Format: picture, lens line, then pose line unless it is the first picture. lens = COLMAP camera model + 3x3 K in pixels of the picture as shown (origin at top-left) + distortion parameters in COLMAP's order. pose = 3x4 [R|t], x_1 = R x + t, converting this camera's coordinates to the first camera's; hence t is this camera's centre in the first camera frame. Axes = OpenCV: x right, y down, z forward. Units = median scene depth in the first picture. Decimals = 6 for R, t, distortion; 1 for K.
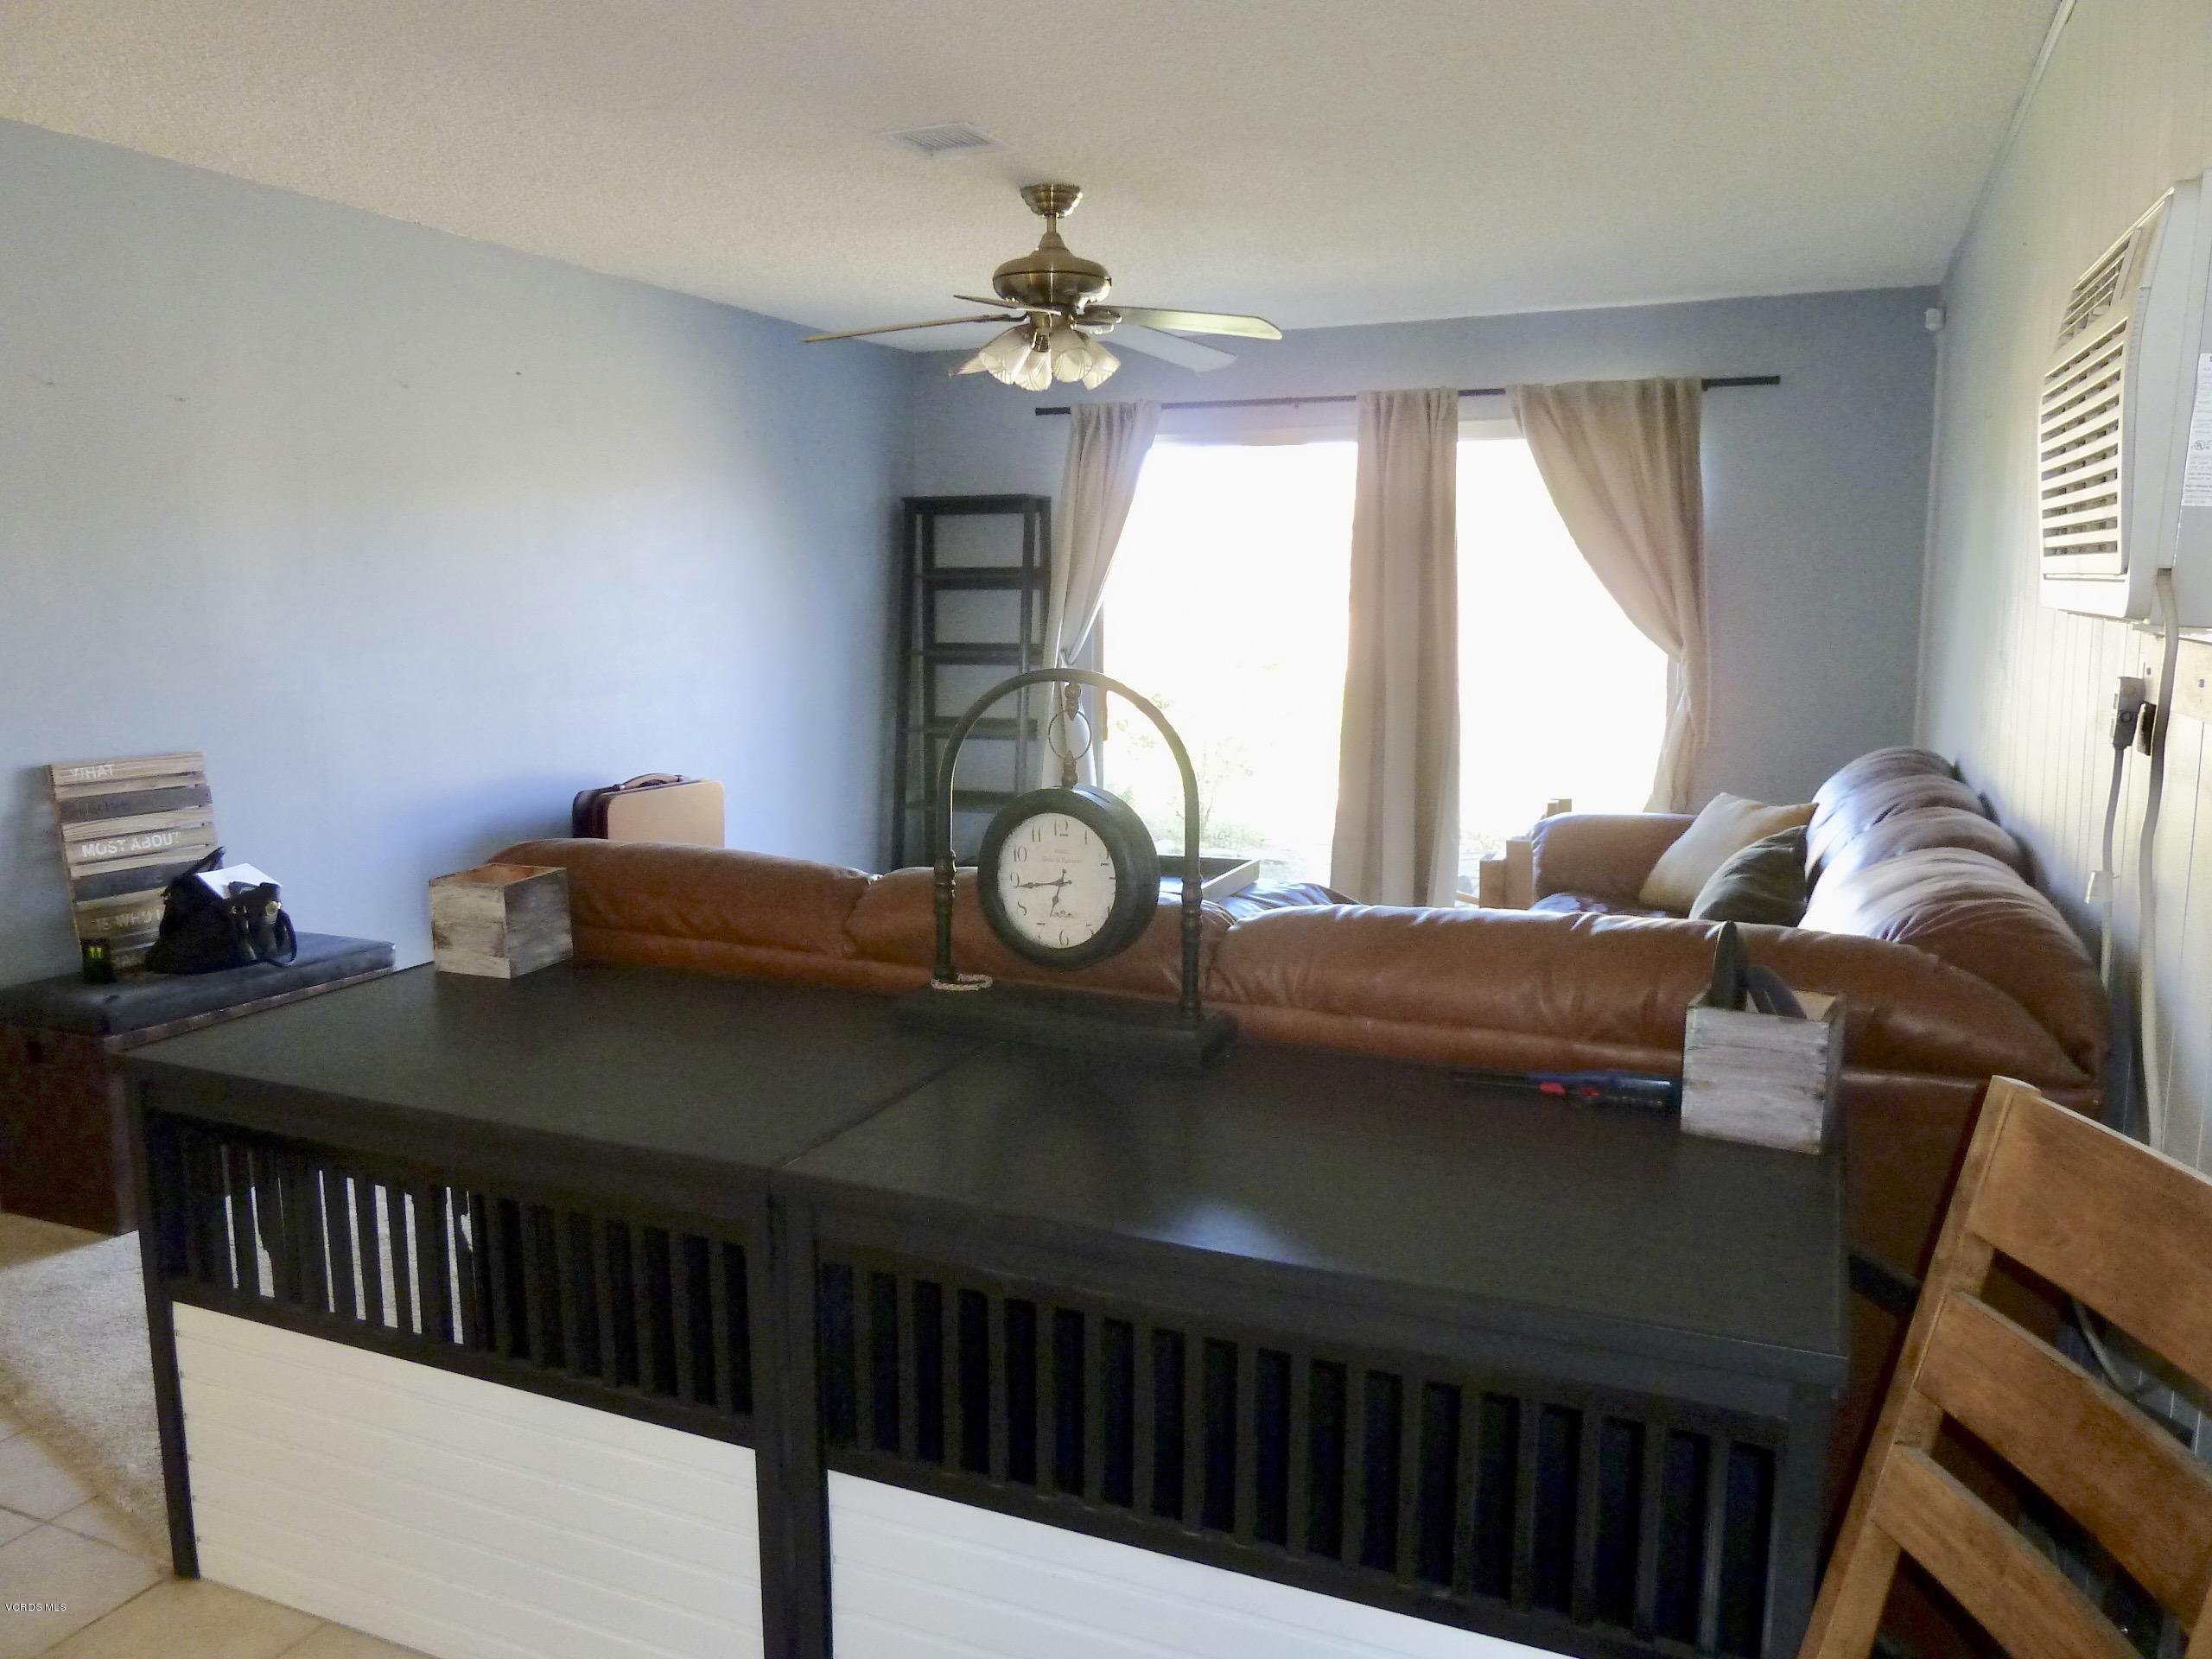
lens RADIAL K [[1633.2, 0, 1102.9], [0, 1633.2, 816.6], [0, 0, 1]] dist [-0.036987, 0.013718]
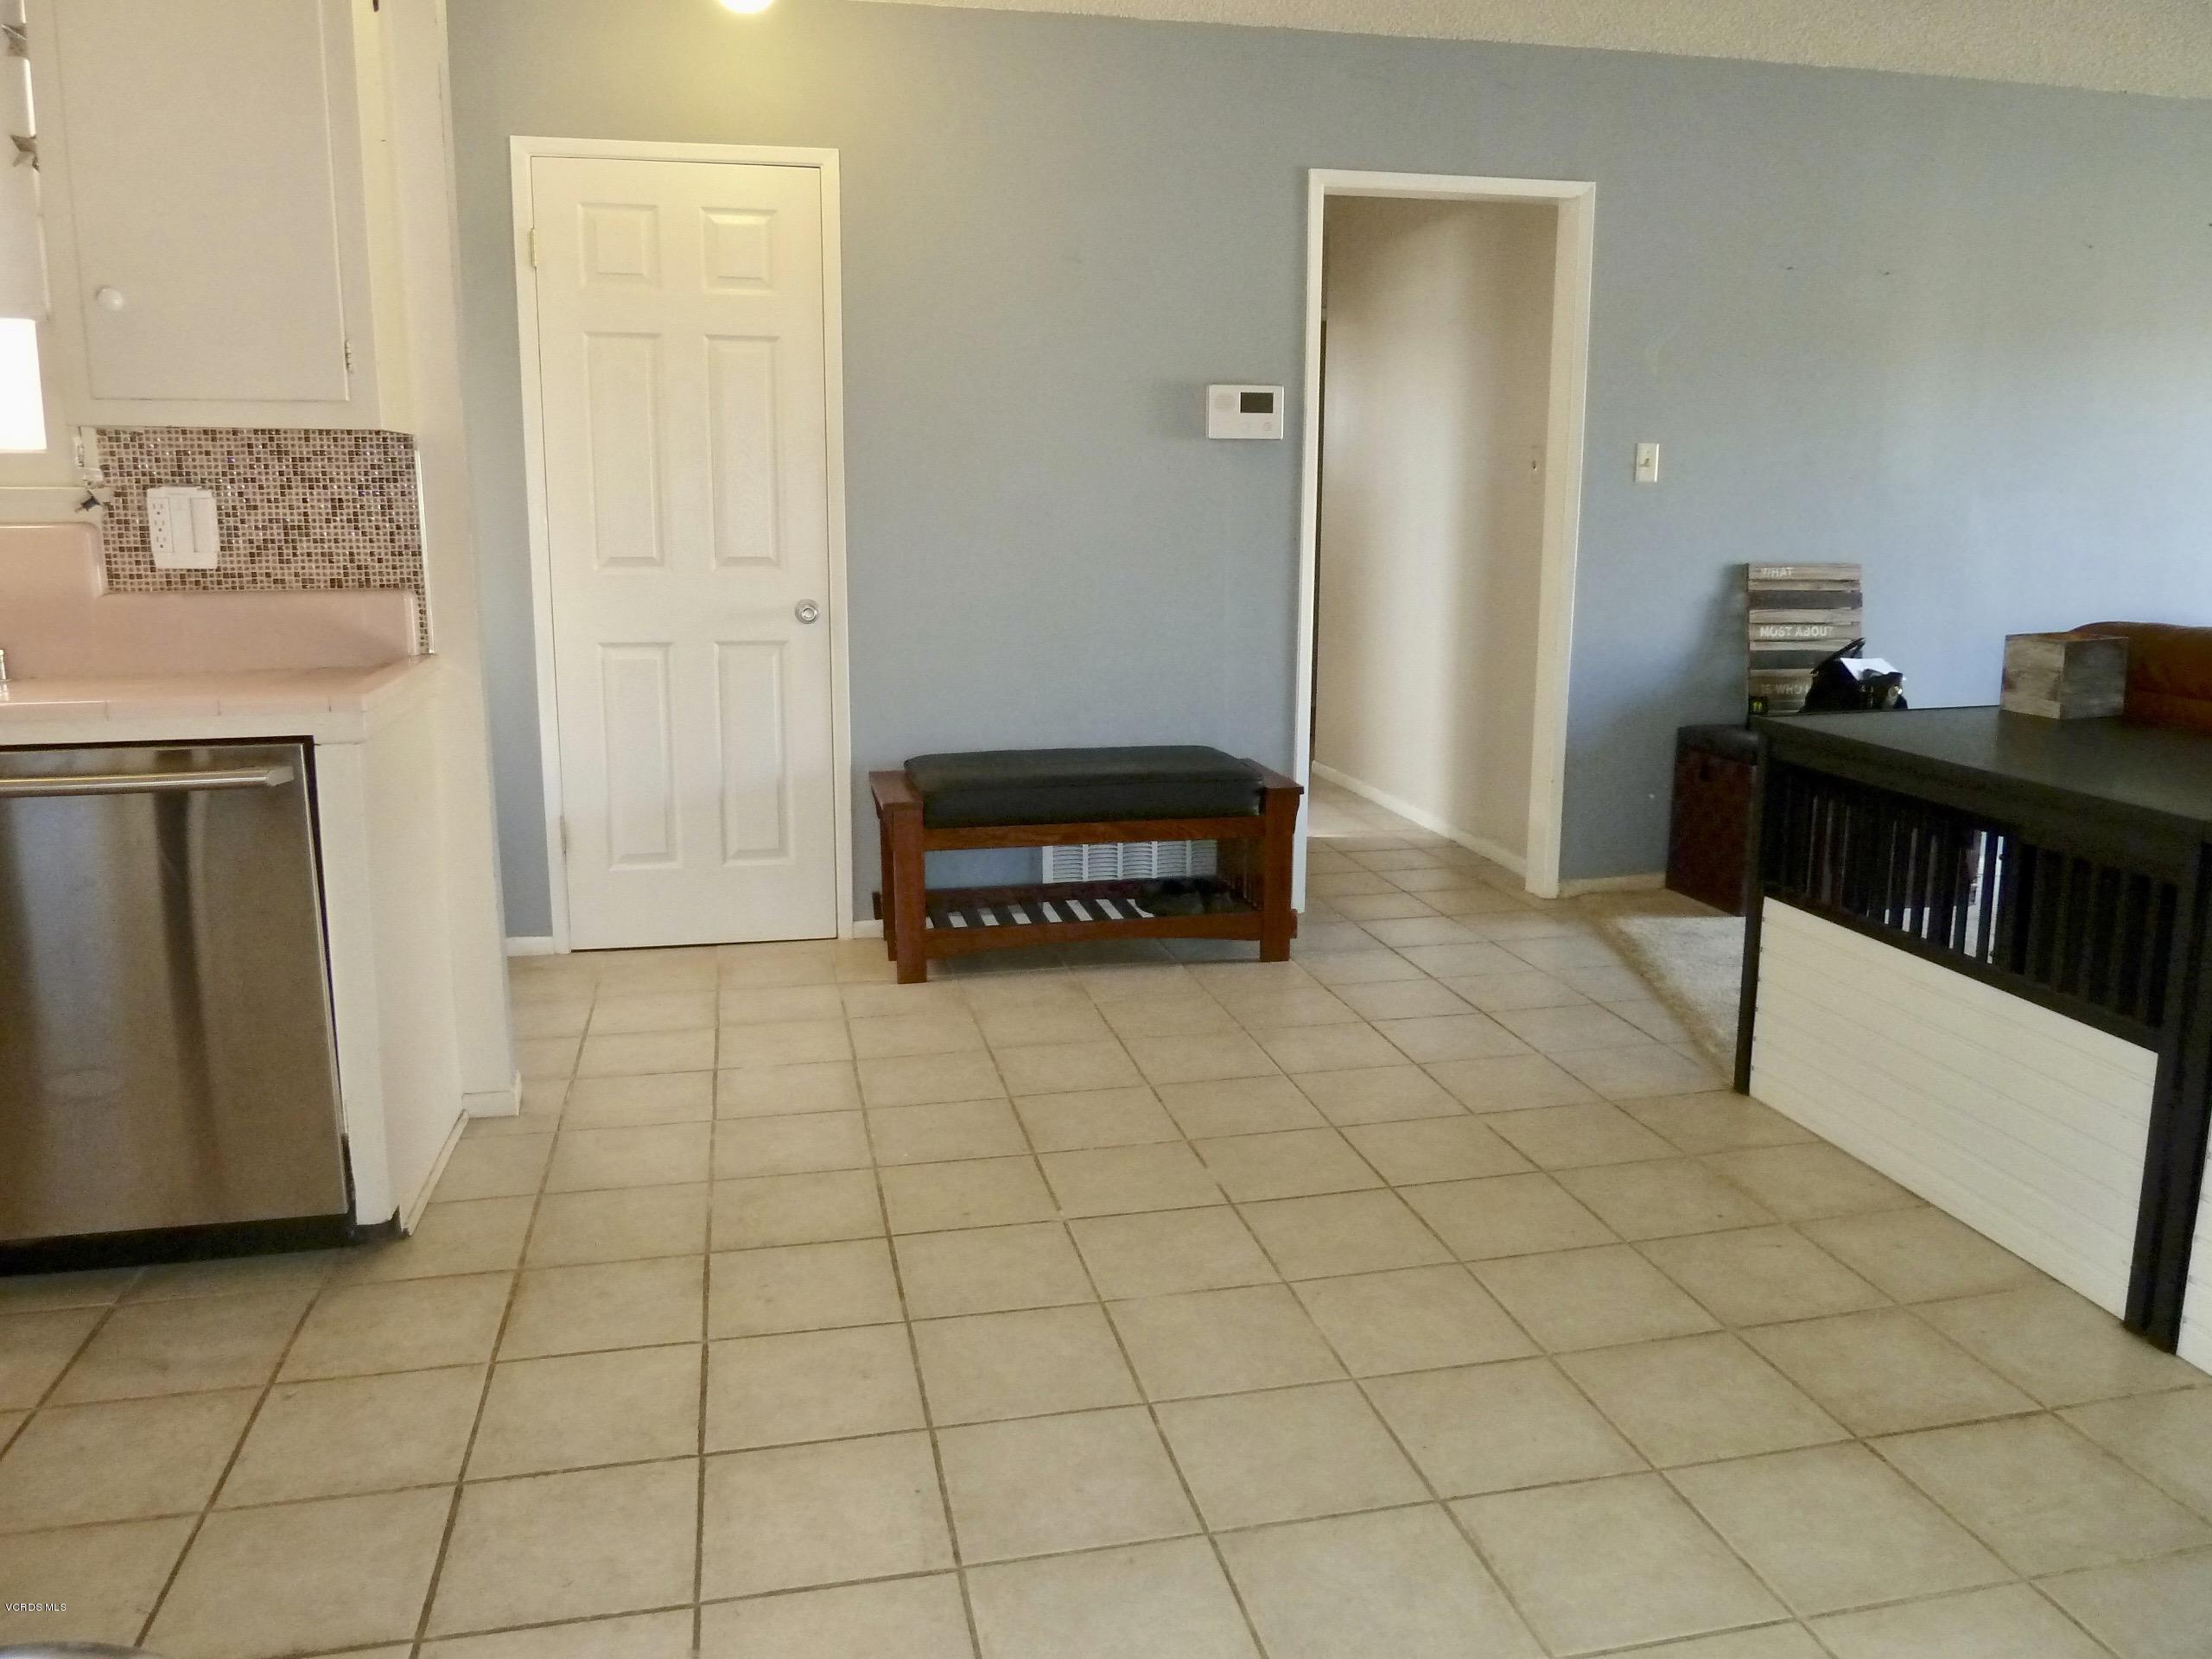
lens RADIAL K [[1633.2, 0, 1113.4], [0, 1633.2, 820.3], [0, 0, 1]] dist [-0.036987, 0.013718]
pose [[0.577563, 0.159773, -0.800558, 0.145485], [-0.112301, 0.986887, 0.115940, 0.080093], [0.808585, 0.022941, 0.587932, -0.199206]]
